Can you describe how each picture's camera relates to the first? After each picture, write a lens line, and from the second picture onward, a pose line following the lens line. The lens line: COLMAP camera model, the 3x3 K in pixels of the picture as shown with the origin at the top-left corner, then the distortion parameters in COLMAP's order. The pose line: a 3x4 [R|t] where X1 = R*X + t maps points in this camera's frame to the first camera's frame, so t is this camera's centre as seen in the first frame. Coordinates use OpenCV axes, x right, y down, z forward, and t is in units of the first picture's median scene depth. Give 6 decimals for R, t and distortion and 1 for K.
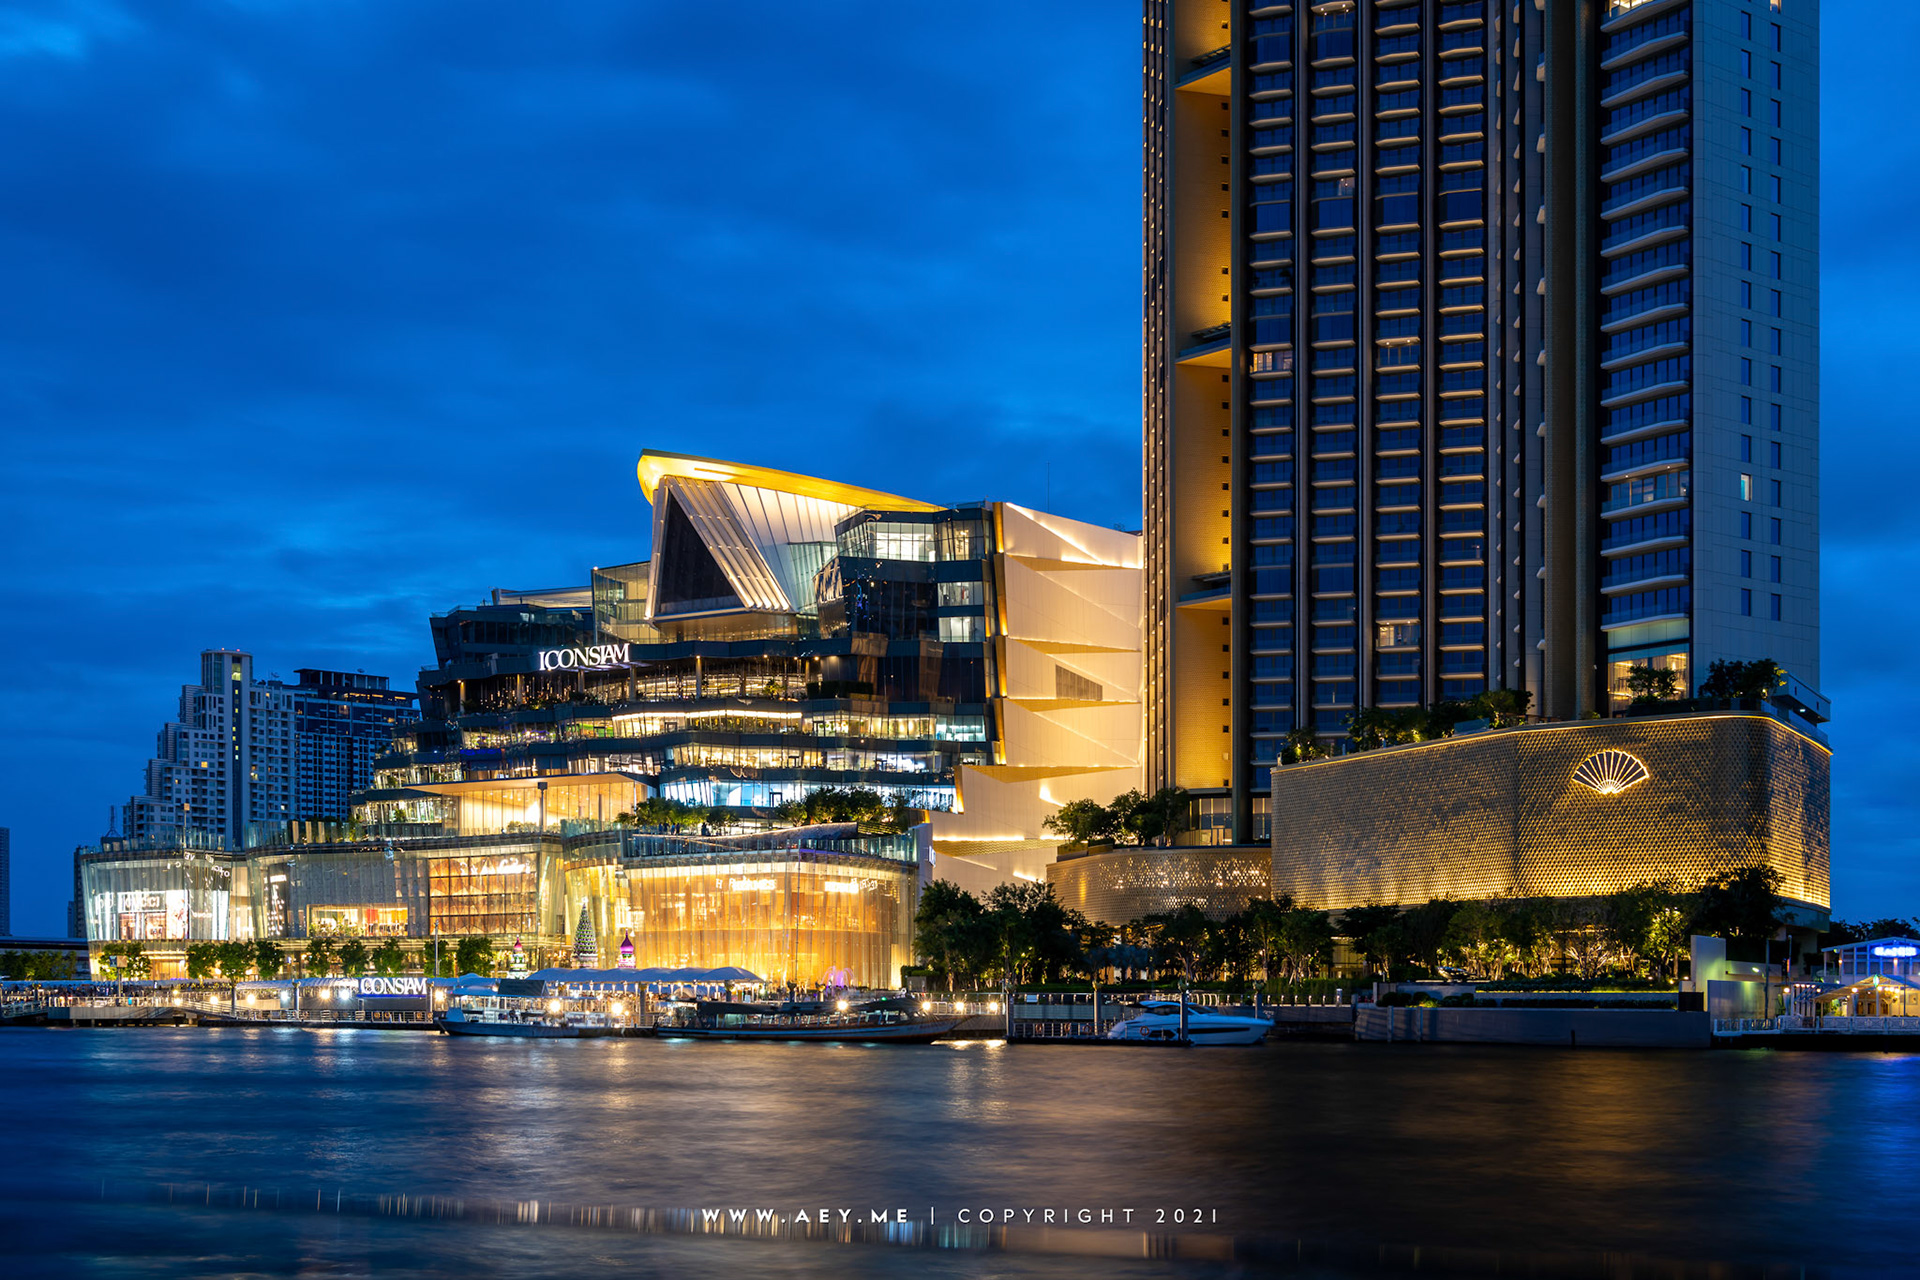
lens RADIAL K [[3902.3, 0, 960.0], [0, 3902.3, 640.0], [0, 0, 1]] dist [-0.046038, 0.013489]
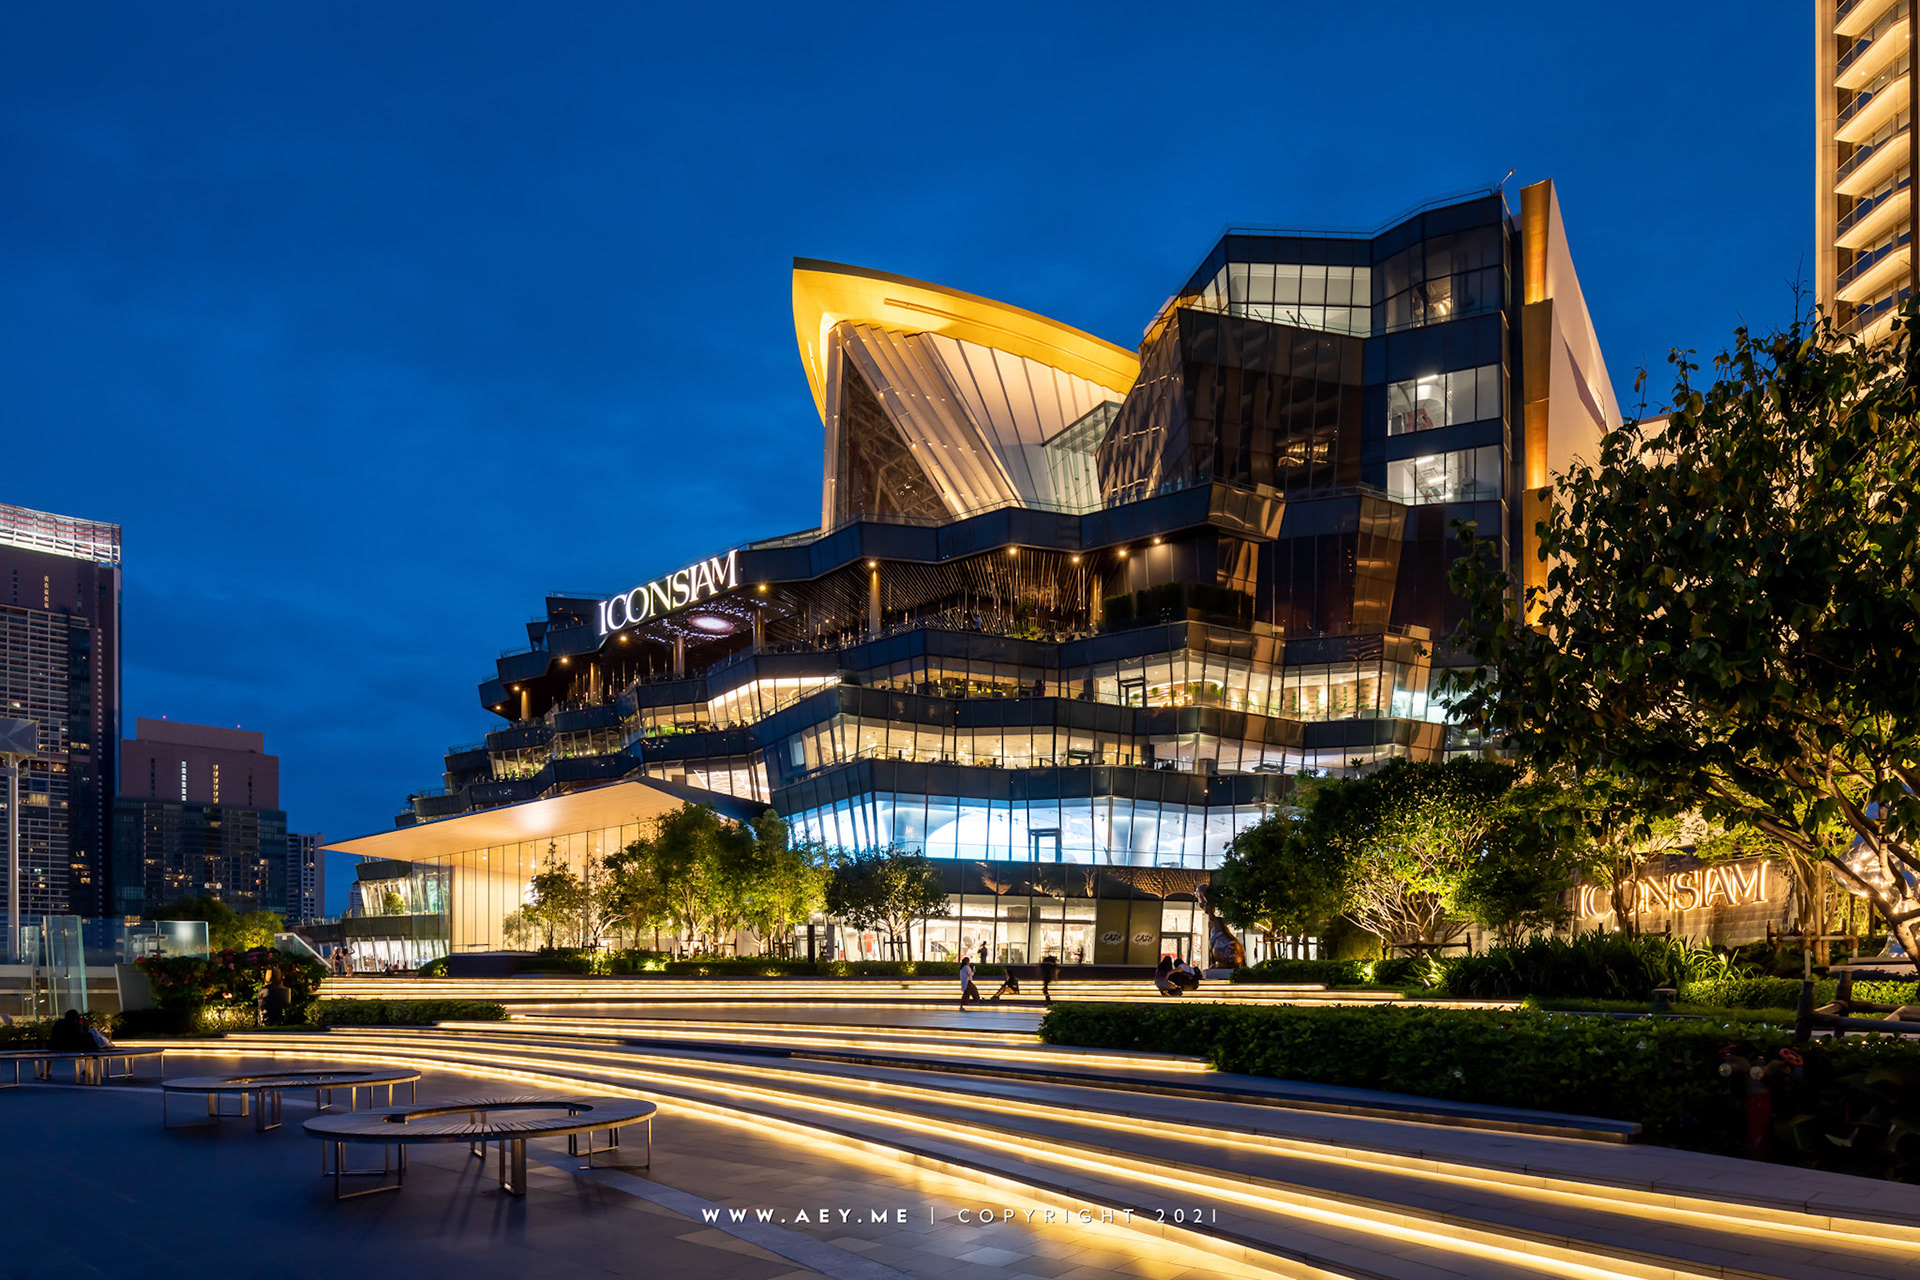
lens RADIAL K [[2908.3, 0, 960.0], [0, 2908.3, 640.0], [0, 0, 1]] dist [-0.146868, -0.023897]
pose [[0.997926, -0.012035, -0.063233, -0.035118], [0.008935, 0.998755, -0.049072, 0.032362], [0.063745, 0.048405, 0.996792, 0.668024]]
